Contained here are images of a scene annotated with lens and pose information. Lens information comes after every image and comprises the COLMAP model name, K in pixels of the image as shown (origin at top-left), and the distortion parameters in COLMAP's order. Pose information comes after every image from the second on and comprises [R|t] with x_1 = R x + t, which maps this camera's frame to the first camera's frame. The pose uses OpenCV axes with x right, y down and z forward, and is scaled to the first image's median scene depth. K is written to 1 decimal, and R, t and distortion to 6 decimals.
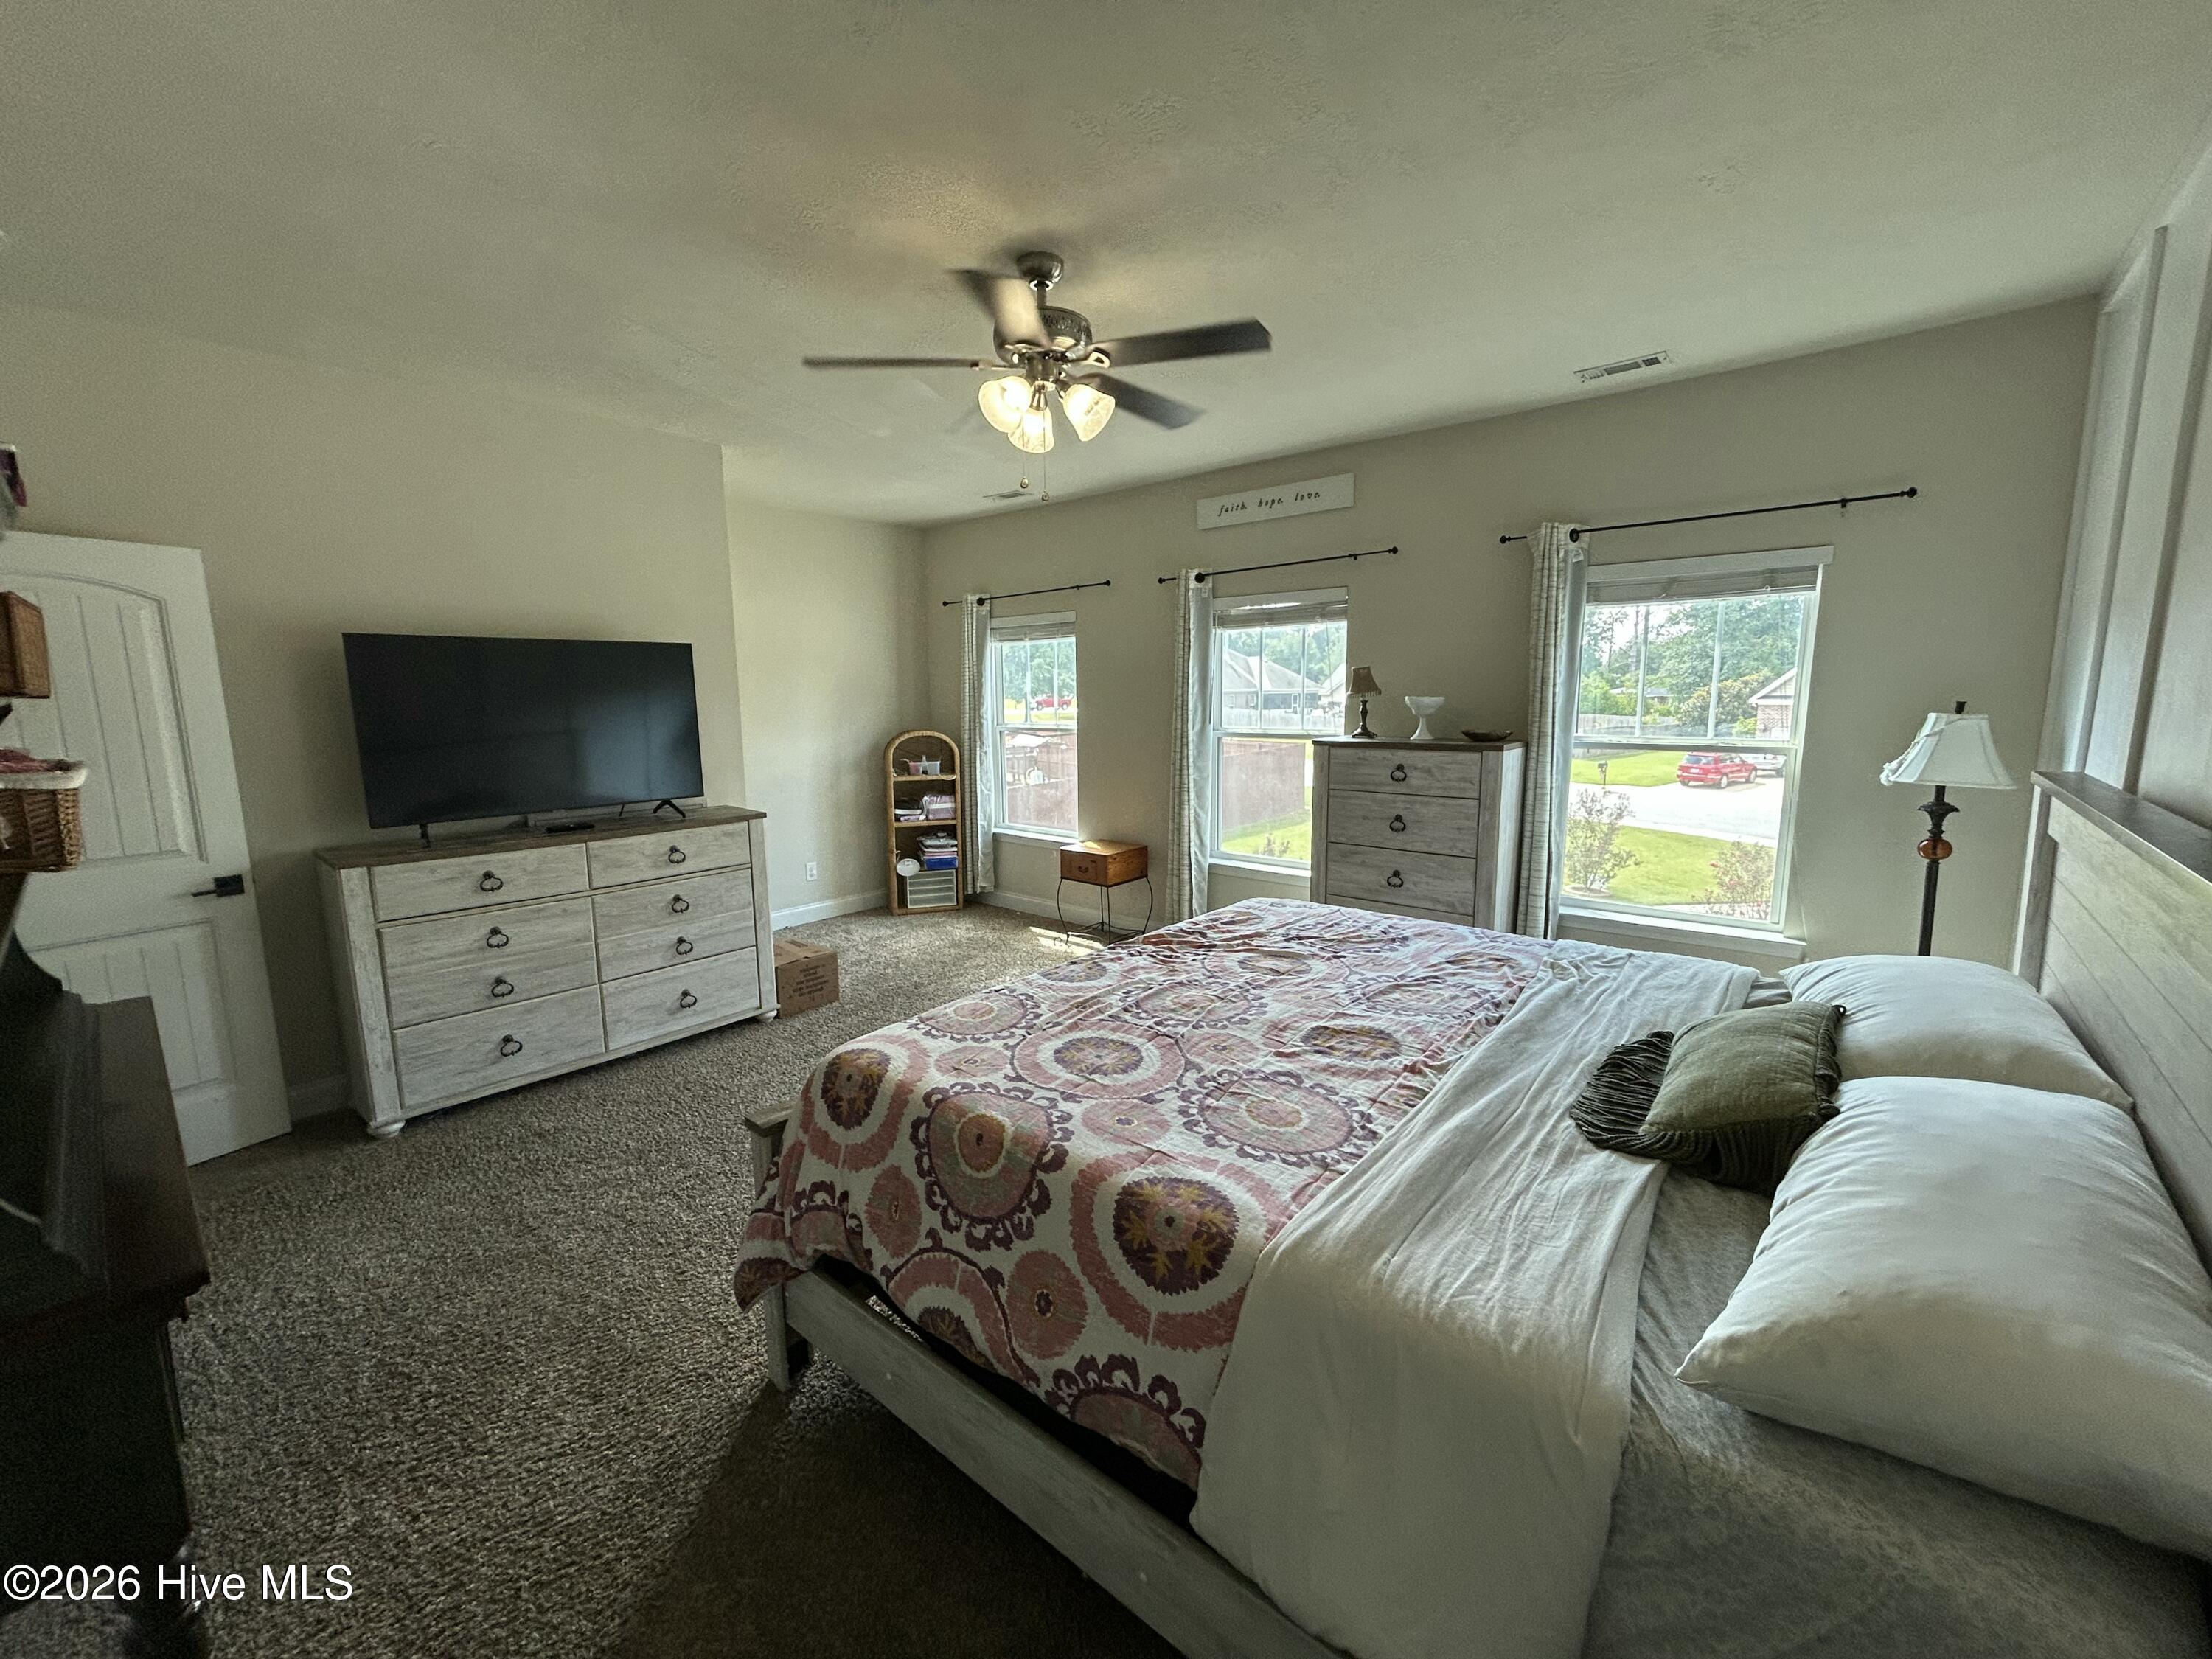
lens RADIAL K [[878.8, 0, 1106.0], [0, 878.8, 829.5], [0, 0, 1]] dist [-0.000271, -0.000023]
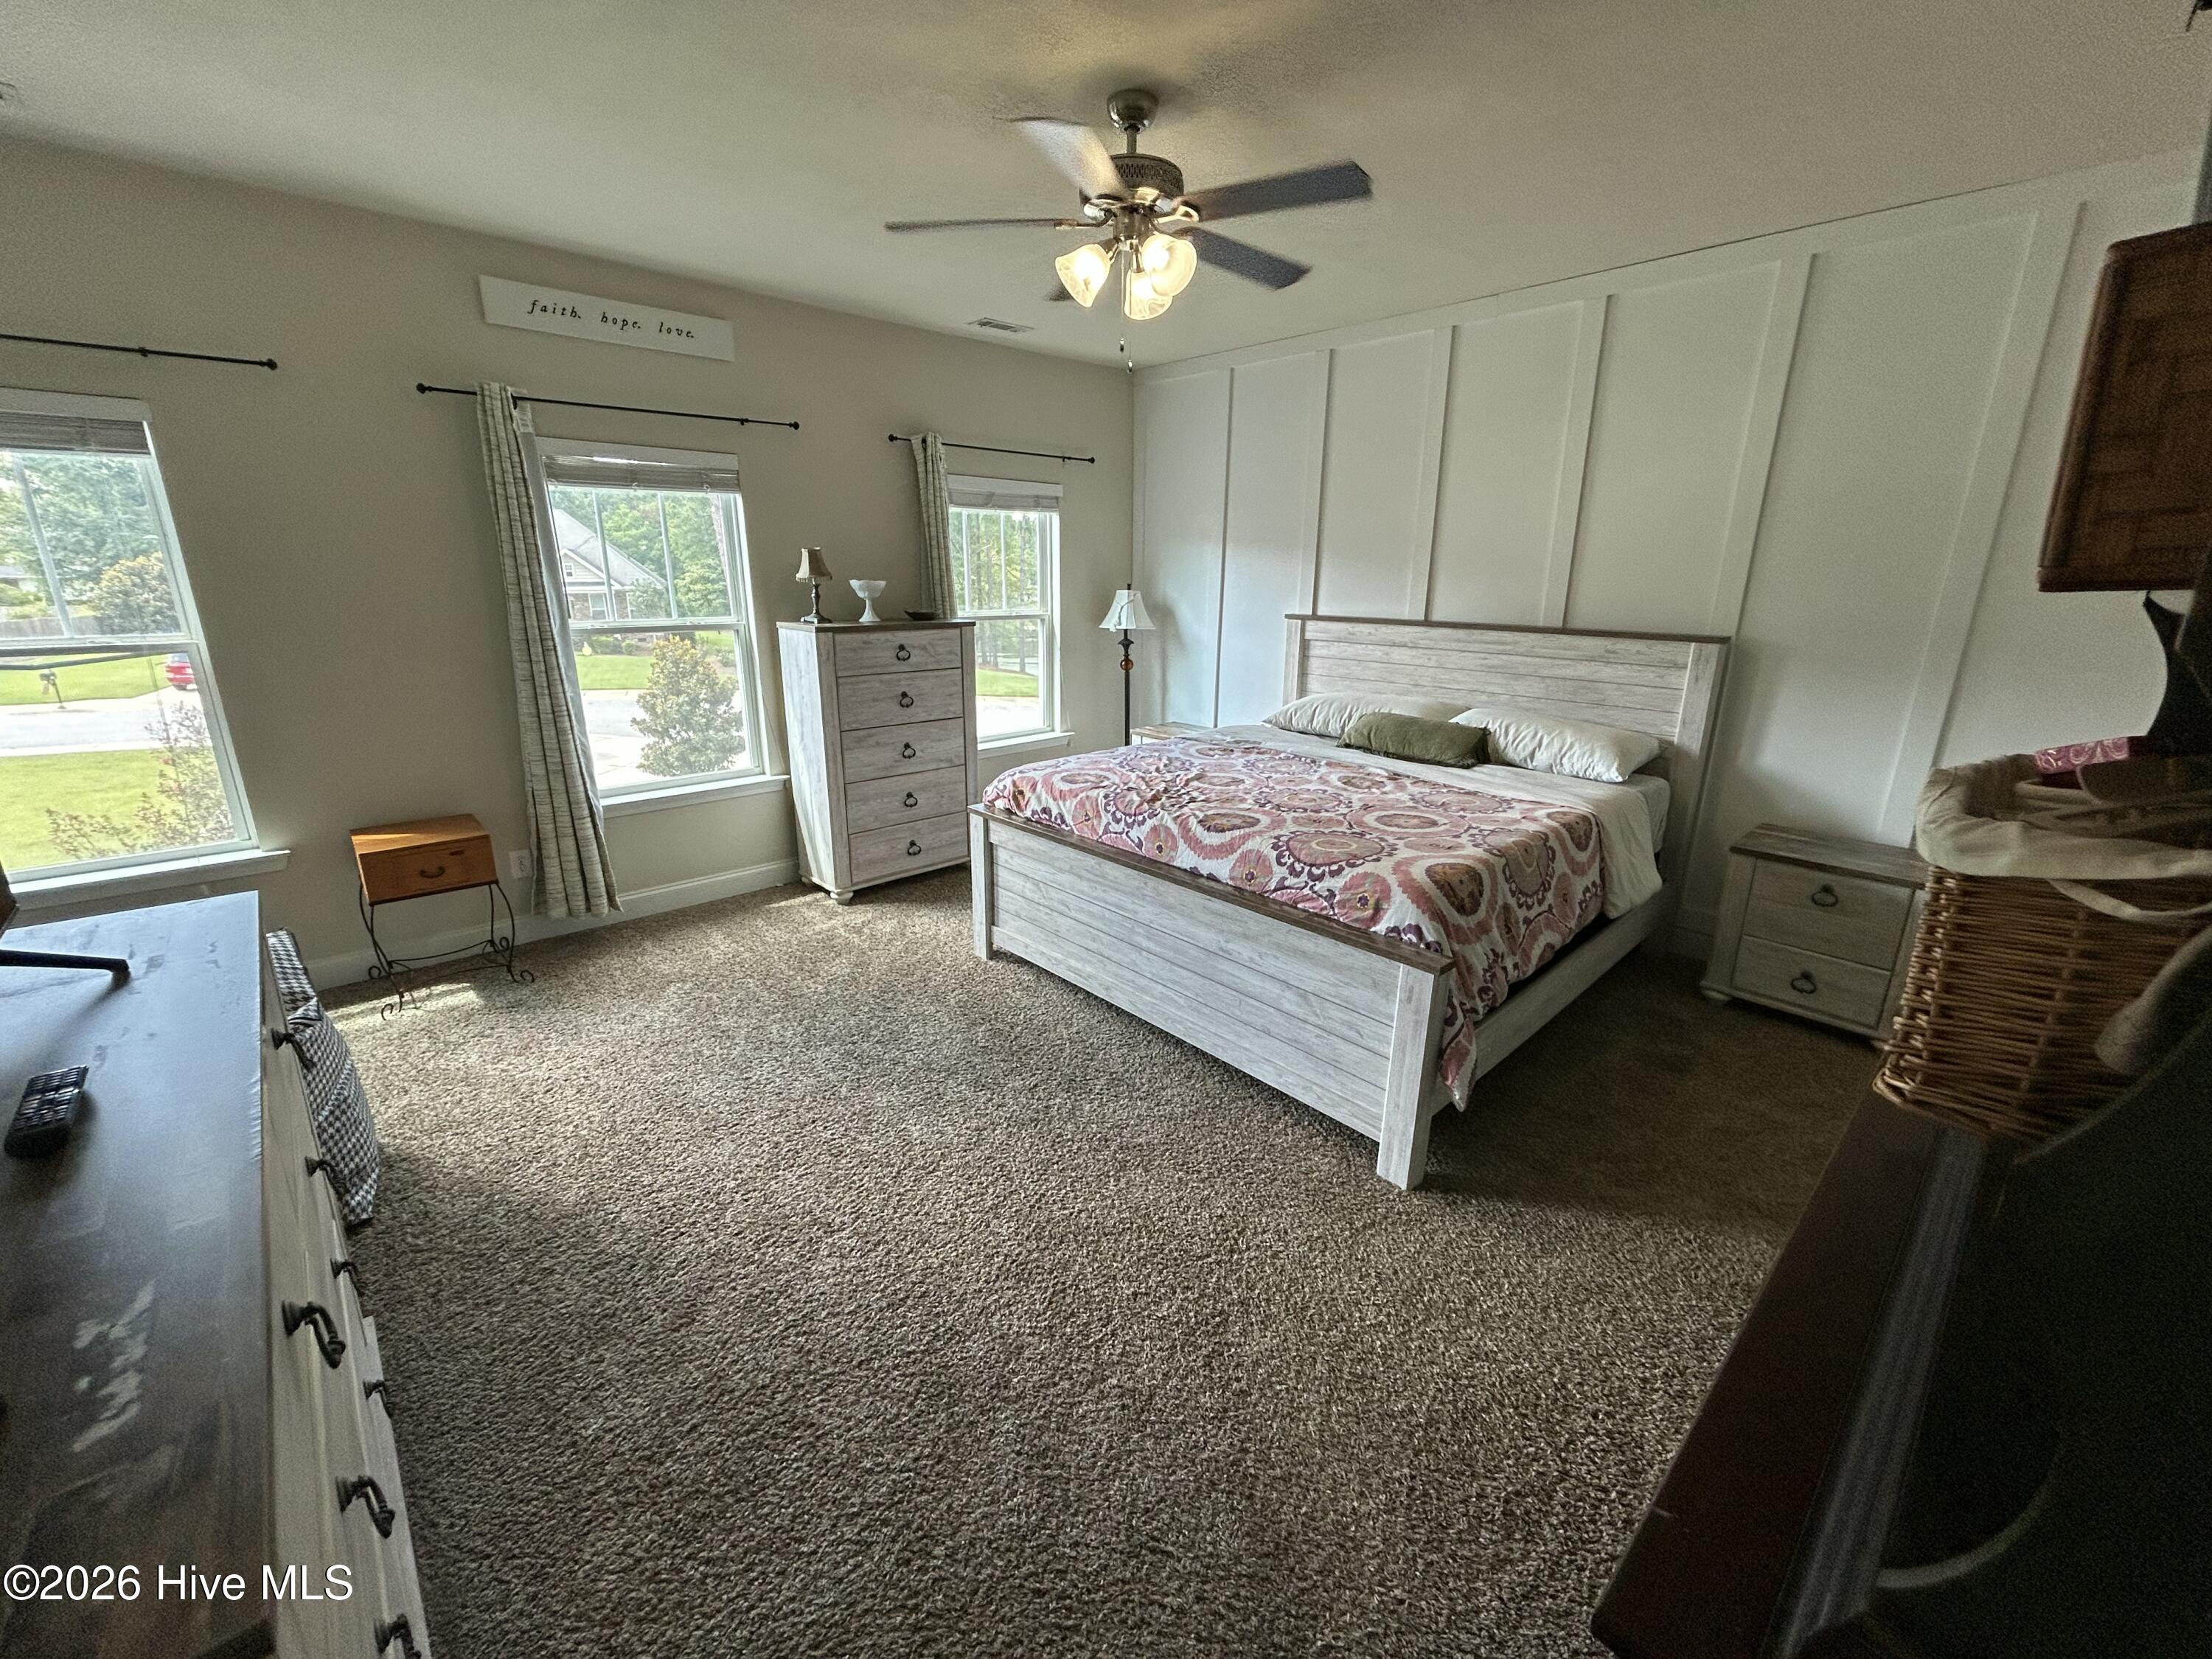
lens RADIAL K [[883.4, 0, 1106.0], [0, 883.4, 829.5], [0, 0, 1]] dist [-0.011489, 0.000018]
pose [[0.111072, -0.267511, 0.957132, -0.850571], [0.145273, 0.957116, 0.250648, -0.105592], [-0.983137, 0.111205, 0.145171, 0.711742]]
